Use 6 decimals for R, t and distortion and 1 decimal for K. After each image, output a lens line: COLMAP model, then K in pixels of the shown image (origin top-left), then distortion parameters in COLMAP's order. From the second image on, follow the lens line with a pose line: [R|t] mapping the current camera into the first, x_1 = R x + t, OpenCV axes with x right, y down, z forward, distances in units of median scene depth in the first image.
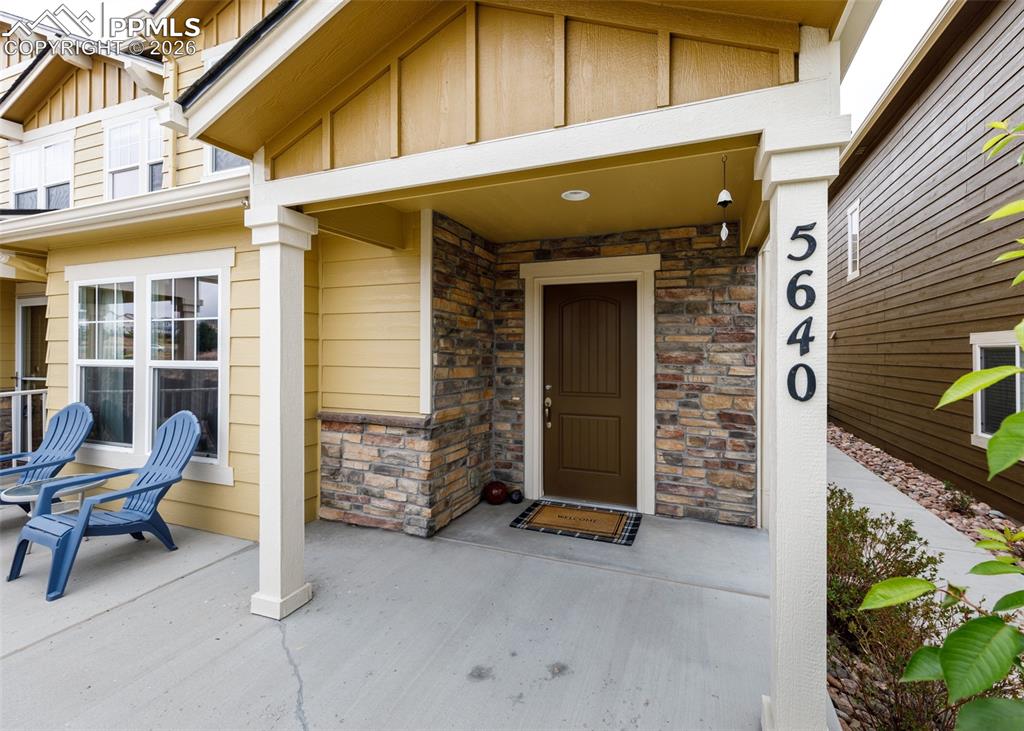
lens RADIAL K [[454.4, 0, 545.3], [0, 454.4, 348.5], [0, 0, 1]] dist [0.000189, -0.000048]
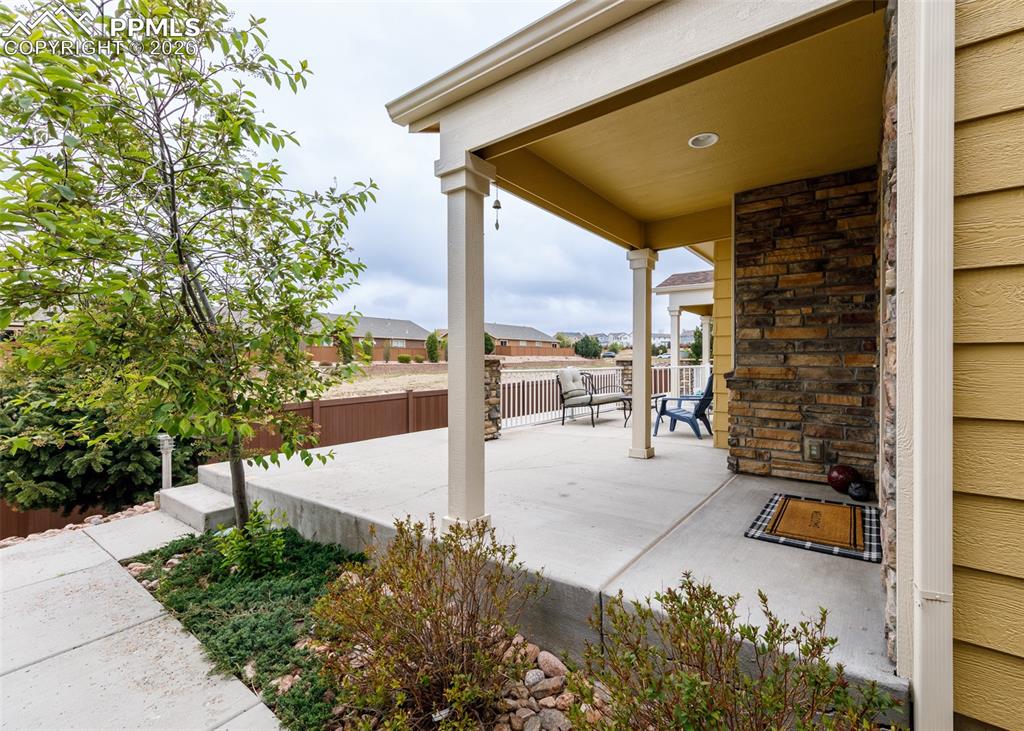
lens RADIAL K [[417.6, 0, 512.0], [0, 417.6, 365.5], [0, 0, 1]] dist [-0.000062, -0.000009]
pose [[-0.350942, 0.011474, -0.936327, 0.917277], [0.005453, 0.999933, 0.010210, 0.116458], [0.936382, -0.001522, -0.350981, 0.801160]]
